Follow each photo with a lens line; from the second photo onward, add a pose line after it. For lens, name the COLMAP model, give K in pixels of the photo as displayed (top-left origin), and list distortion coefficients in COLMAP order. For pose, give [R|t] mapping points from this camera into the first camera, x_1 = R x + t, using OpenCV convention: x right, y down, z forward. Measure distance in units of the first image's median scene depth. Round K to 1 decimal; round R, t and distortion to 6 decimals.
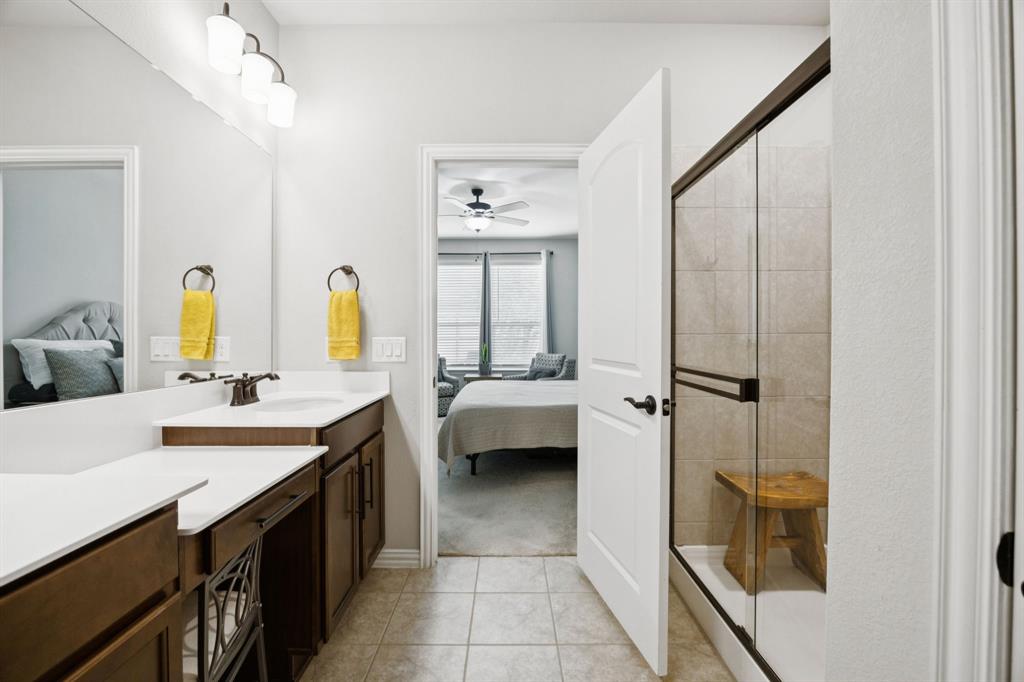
lens RADIAL K [[437.8, 0, 508.4], [0, 437.8, 340.3], [0, 0, 1]] dist [-0.019680, 0.000836]
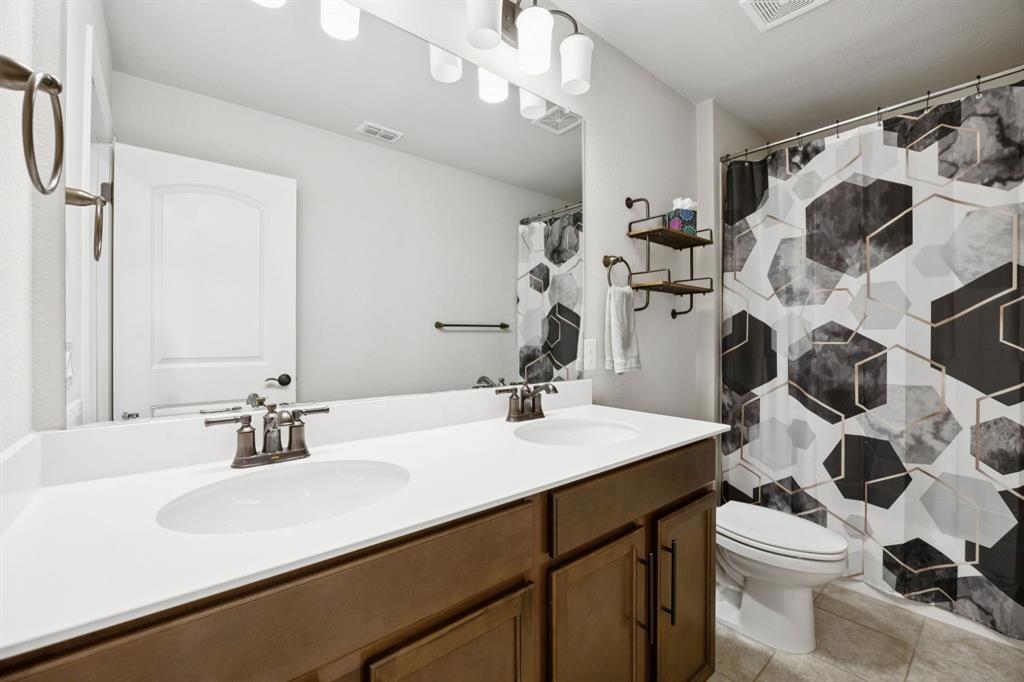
lens RADIAL K [[437.8, 0, 508.4], [0, 437.8, 340.3], [0, 0, 1]] dist [-0.019680, 0.000836]
pose [[0.644521, 0.000909, -0.764586, -0.004620], [-0.000376, 1.000000, 0.000873, -0.001883], [0.764586, -0.000275, 0.644521, 0.455747]]
